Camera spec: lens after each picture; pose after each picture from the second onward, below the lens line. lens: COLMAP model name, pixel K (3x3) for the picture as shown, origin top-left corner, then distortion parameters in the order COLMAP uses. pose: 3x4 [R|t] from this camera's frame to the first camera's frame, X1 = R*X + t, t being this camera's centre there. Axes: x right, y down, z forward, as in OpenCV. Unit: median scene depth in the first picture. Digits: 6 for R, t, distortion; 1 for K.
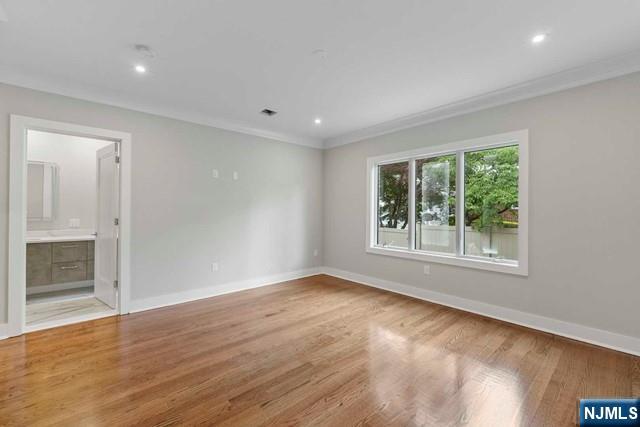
lens RADIAL K [[269.5, 0, 322.8], [0, 269.5, 215.9], [0, 0, 1]] dist [-0.000252, -0.000205]
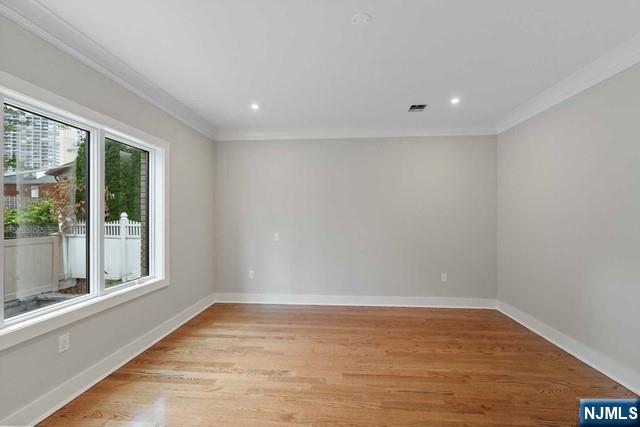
lens RADIAL K [[269.5, 0, 322.8], [0, 269.5, 215.9], [0, 0, 1]] dist [-0.000252, -0.000205]
pose [[-0.691833, -0.003744, 0.722048, -0.373420], [0.007851, 0.999888, 0.012708, -0.044677], [-0.722015, 0.014460, -0.691726, 1.211670]]
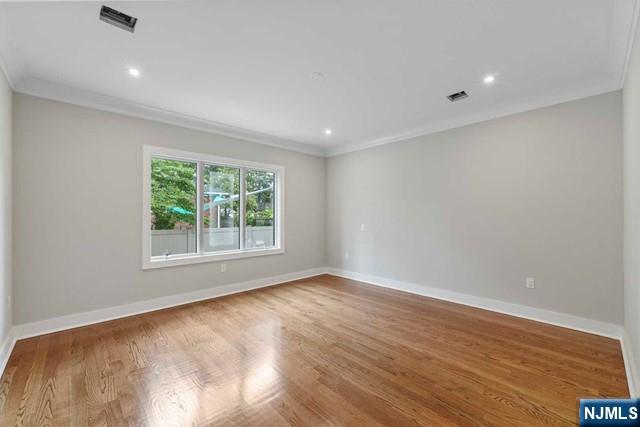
lens RADIAL K [[262.4, 0, 318.3], [0, 262.4, 214.9], [0, 0, 1]] dist [-0.000946, -0.000086]
pose [[-0.015997, -0.002325, 0.999869, -0.843811], [0.018239, 0.999830, 0.002617, -0.014139], [-0.999706, 0.018278, -0.015952, 0.764156]]
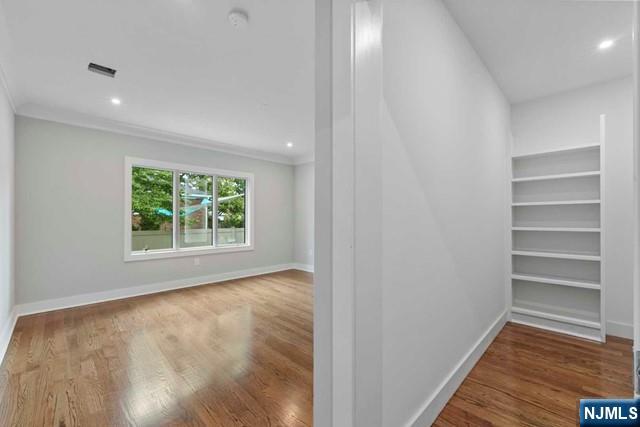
lens RADIAL K [[263.5, 0, 320.3], [0, 263.5, 218.3], [0, 0, 1]] dist [-0.000233, -0.000087]
pose [[-0.048180, -0.004898, 0.998827, -1.083681], [0.016553, 0.999847, 0.005701, -0.002285], [-0.998702, 0.016808, -0.048091, 0.577214]]
